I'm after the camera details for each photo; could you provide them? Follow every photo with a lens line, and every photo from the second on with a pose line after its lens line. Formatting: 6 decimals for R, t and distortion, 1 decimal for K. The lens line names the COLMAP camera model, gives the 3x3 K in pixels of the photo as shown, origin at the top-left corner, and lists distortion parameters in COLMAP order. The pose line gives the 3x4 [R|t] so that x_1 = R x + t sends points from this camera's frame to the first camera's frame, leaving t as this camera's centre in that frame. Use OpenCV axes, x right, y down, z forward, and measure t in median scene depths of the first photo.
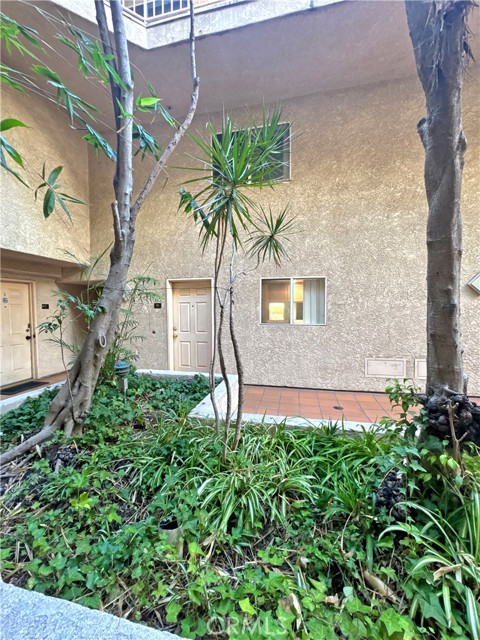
lens RADIAL K [[256.0, 0, 241.4], [0, 256.0, 319.1], [0, 0, 1]] dist [-0.003157, -0.000213]
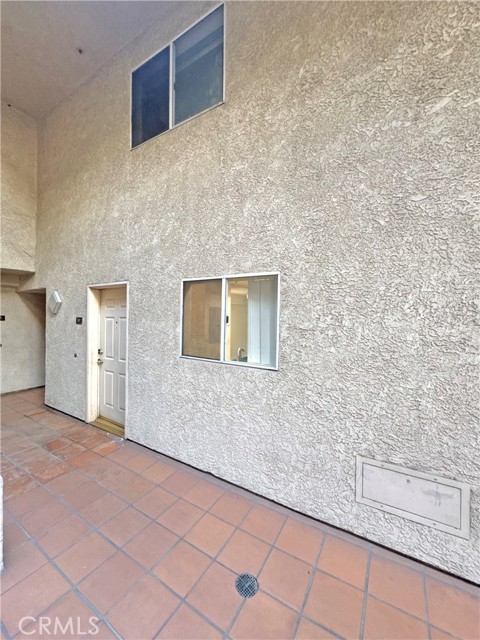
lens RADIAL K [[256.0, 0, 239.9], [0, 256.0, 319.5], [0, 0, 1]] dist [-0.003157, -0.000213]
pose [[0.945448, 0.022126, -0.325021, 0.420742], [-0.032053, 0.999168, -0.025217, -0.059828], [0.324192, 0.034259, 0.945371, 0.507796]]
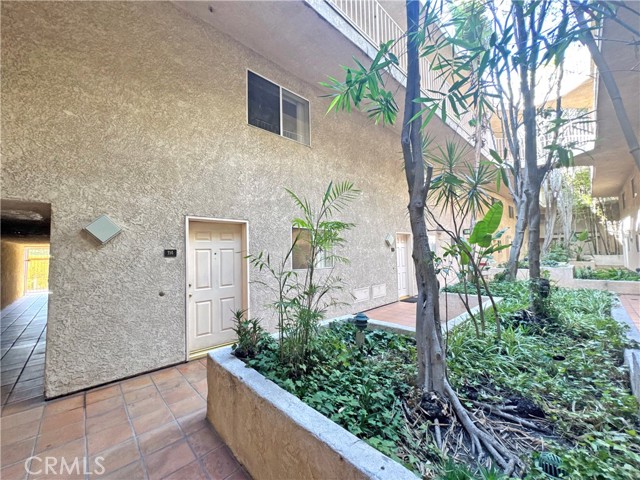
lens RADIAL K [[256.0, 0, 318.5], [0, 256.0, 240.1], [0, 0, 1]] dist [-0.003157, -0.000213]
pose [[0.564873, 0.037329, 0.824333, -0.763268], [0.050004, 0.995592, -0.079350, -0.016198], [-0.823661, 0.086043, 0.560517, 0.342124]]
